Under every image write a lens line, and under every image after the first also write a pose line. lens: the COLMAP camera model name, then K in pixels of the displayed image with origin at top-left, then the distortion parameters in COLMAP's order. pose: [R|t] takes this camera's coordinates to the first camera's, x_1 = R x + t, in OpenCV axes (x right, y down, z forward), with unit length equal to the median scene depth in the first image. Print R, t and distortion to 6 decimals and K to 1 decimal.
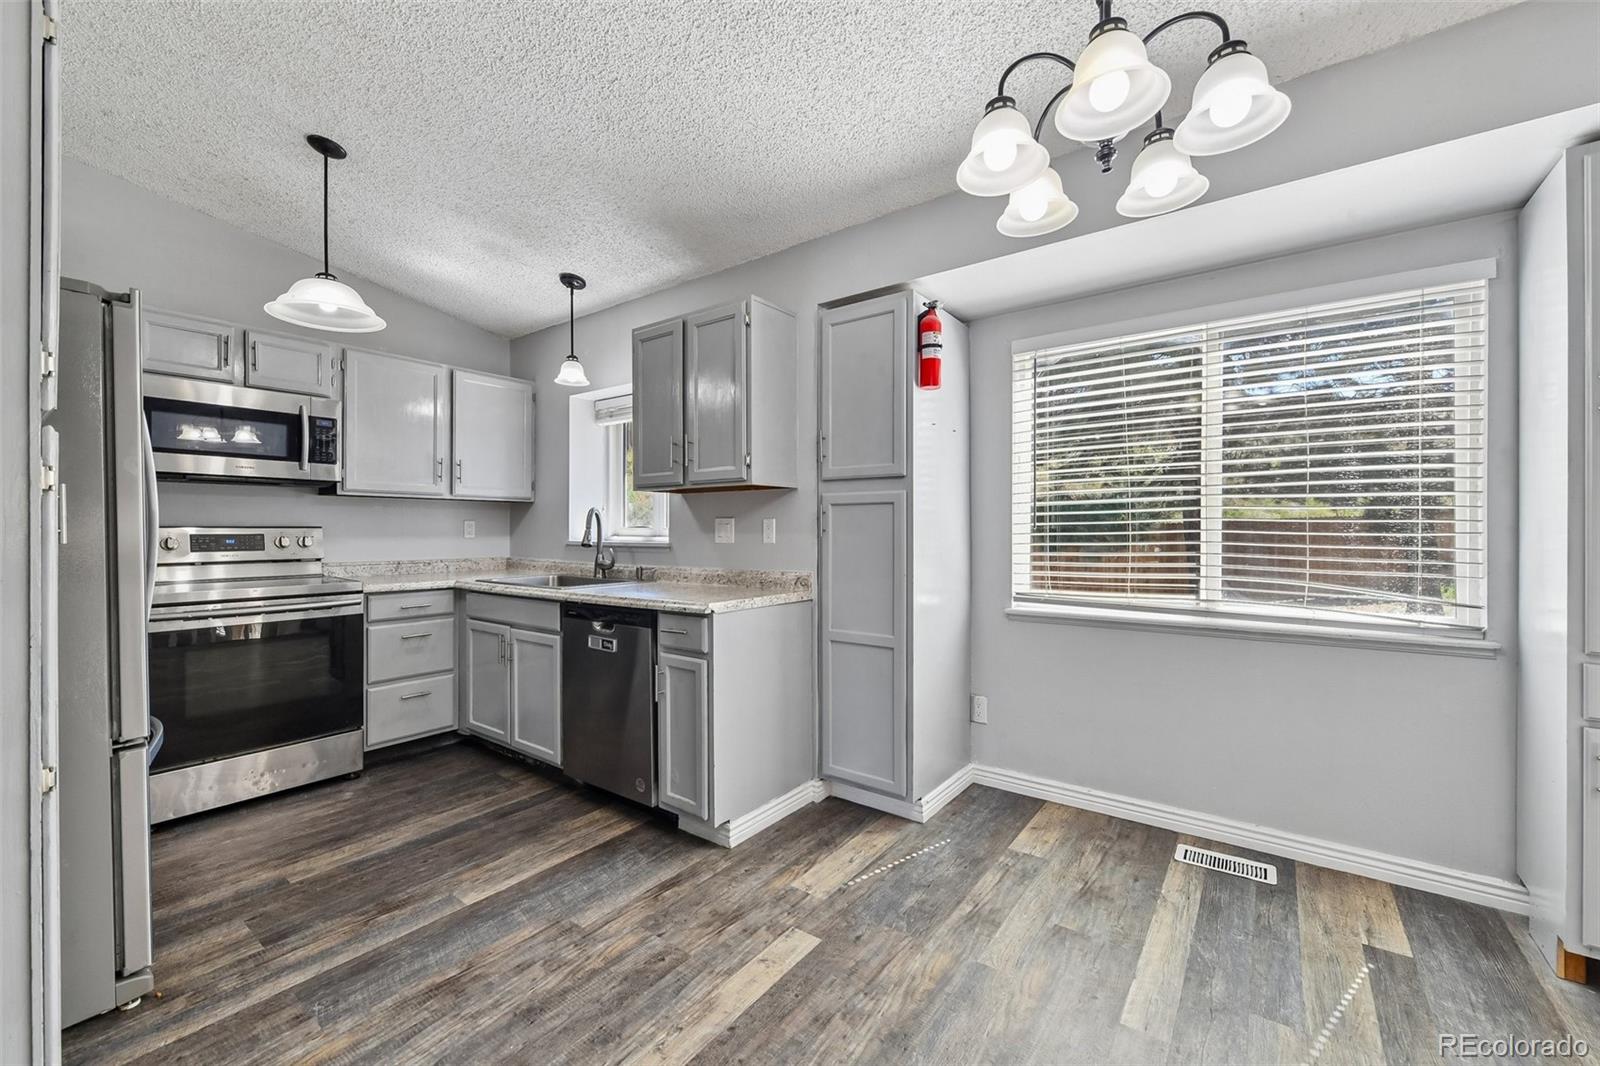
lens RADIAL K [[639.4, 0, 811.2], [0, 639.4, 530.8], [0, 0, 1]] dist [0.000327, -0.000901]
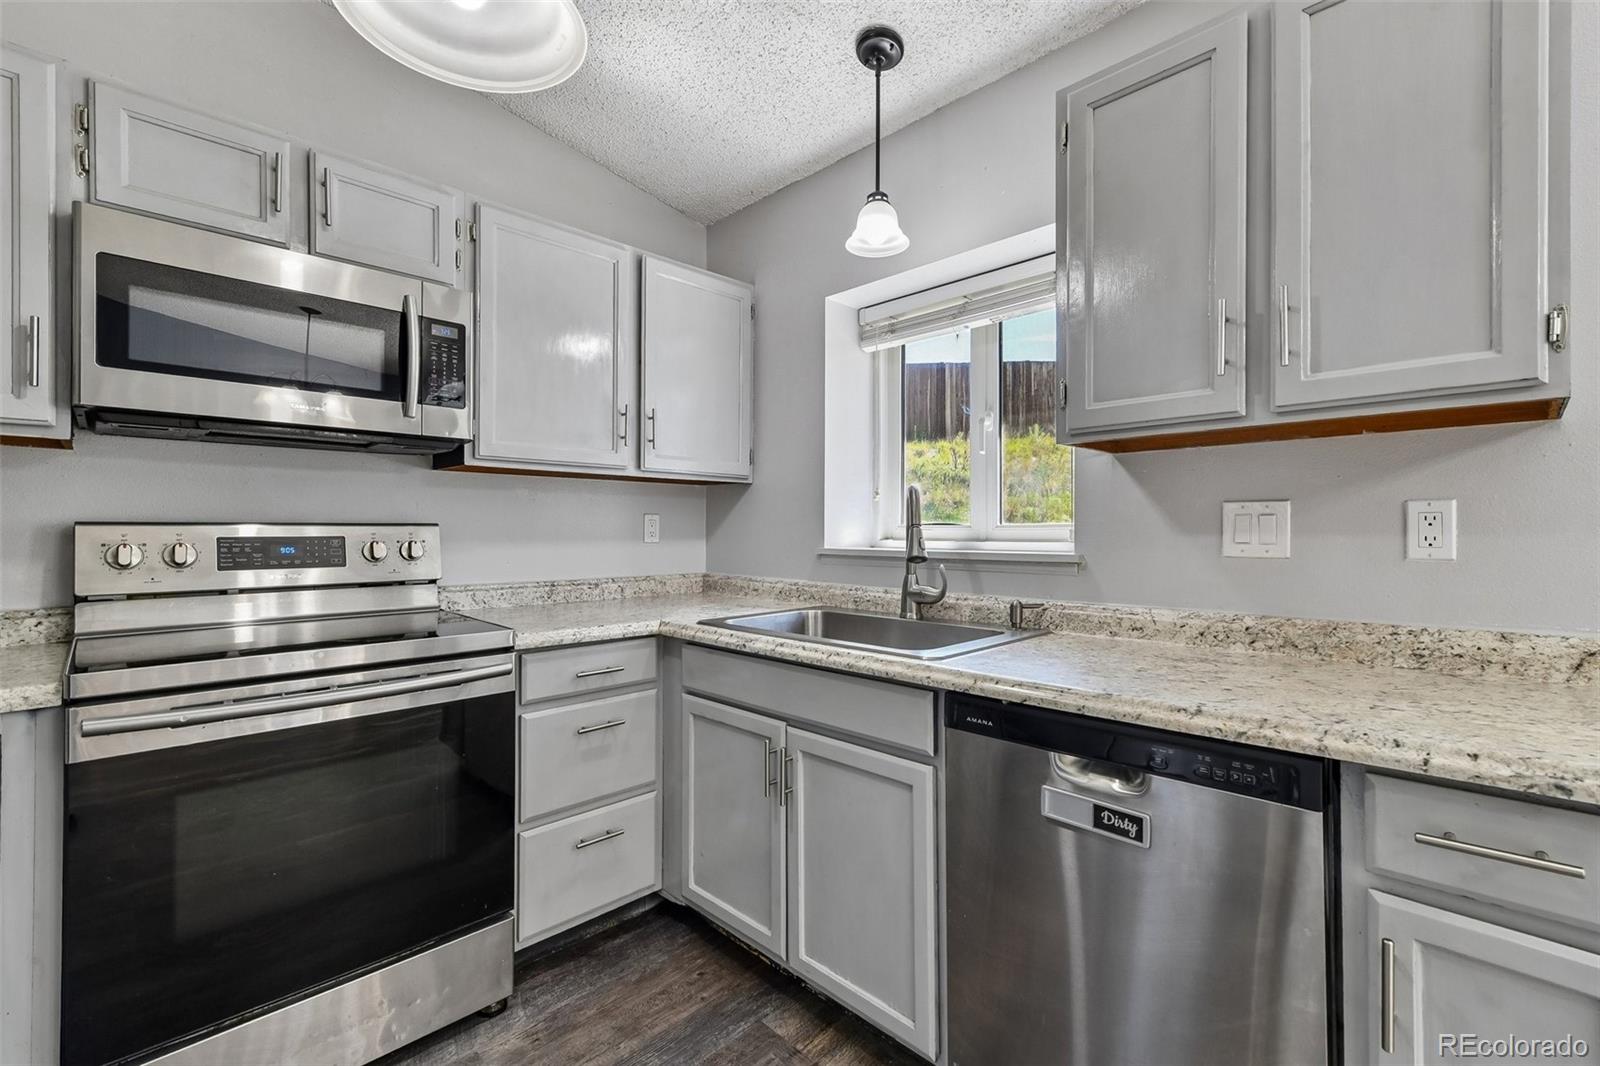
lens RADIAL K [[691.8, 0, 803.9], [0, 691.8, 528.7], [0, 0, 1]] dist [0.006964, -0.000989]
pose [[0.988780, -0.001233, -0.149373, -0.364572], [0.000579, 0.999990, -0.004424, 0.001224], [0.149377, 0.004288, 0.988771, 0.454714]]
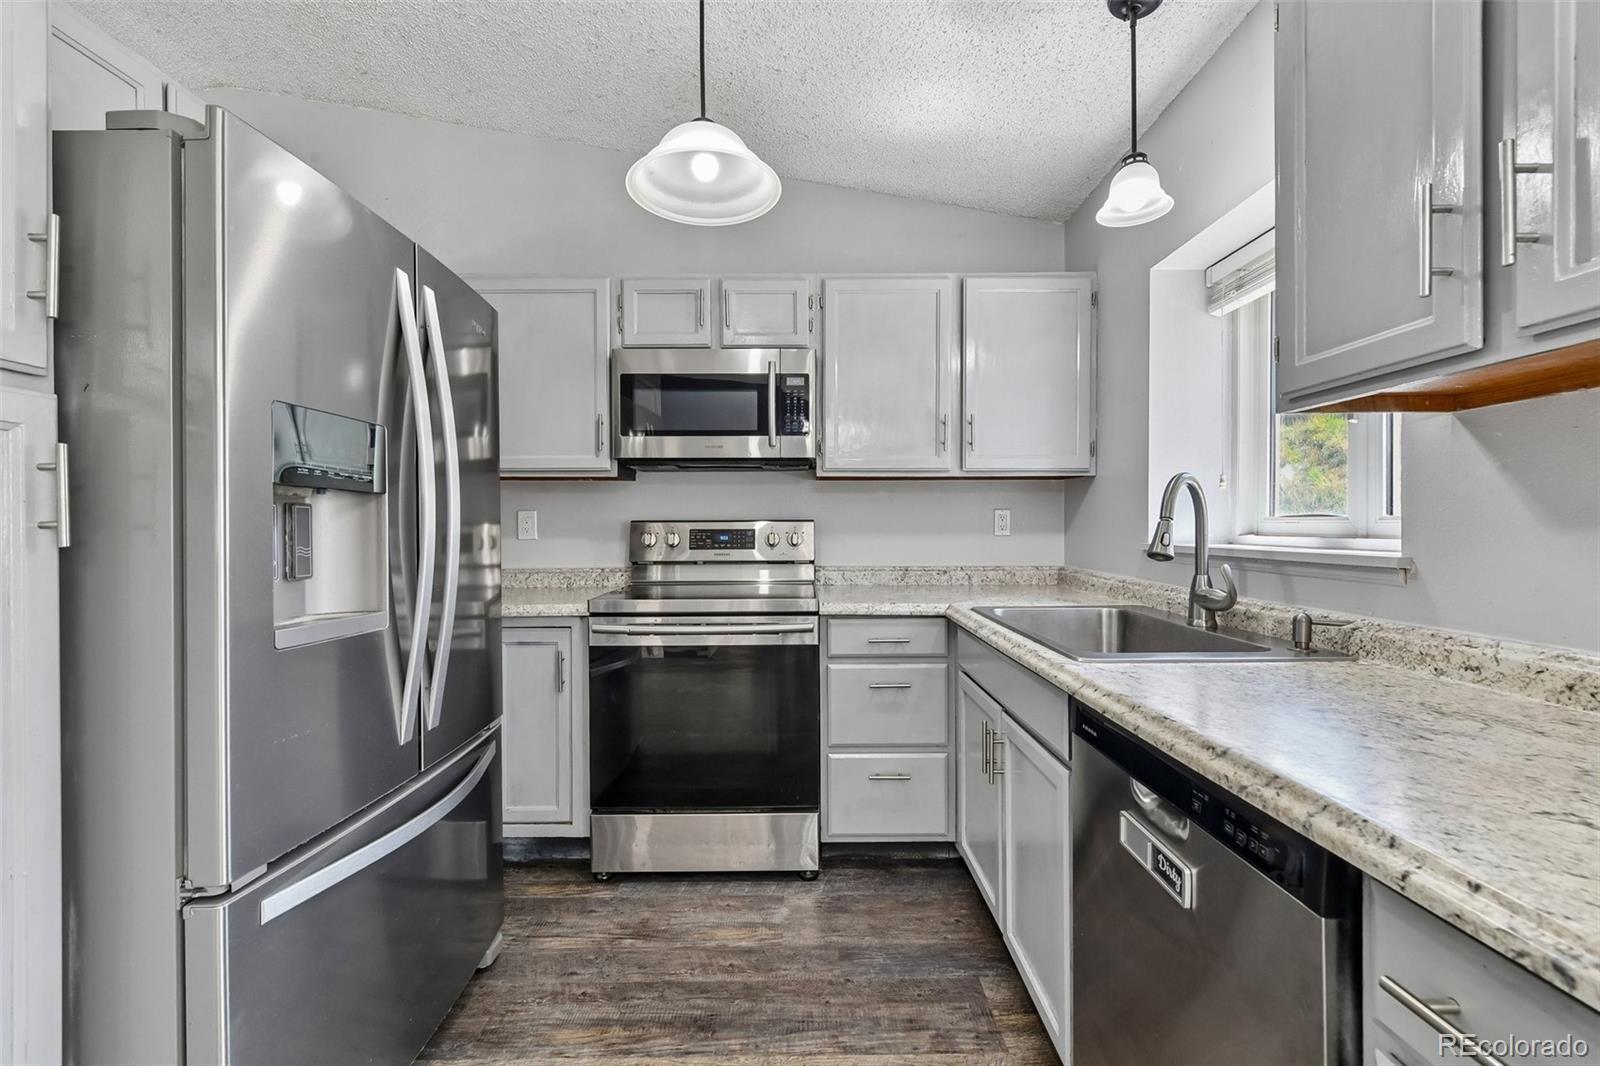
lens RADIAL K [[662.4, 0, 803.9], [0, 662.4, 528.5], [0, 0, 1]] dist [0.003208, -0.001879]
pose [[0.595806, 0.001990, -0.803126, -0.129350], [0.001989, 0.999990, 0.003953, 0.001056], [0.803126, -0.003952, 0.595796, 0.531937]]
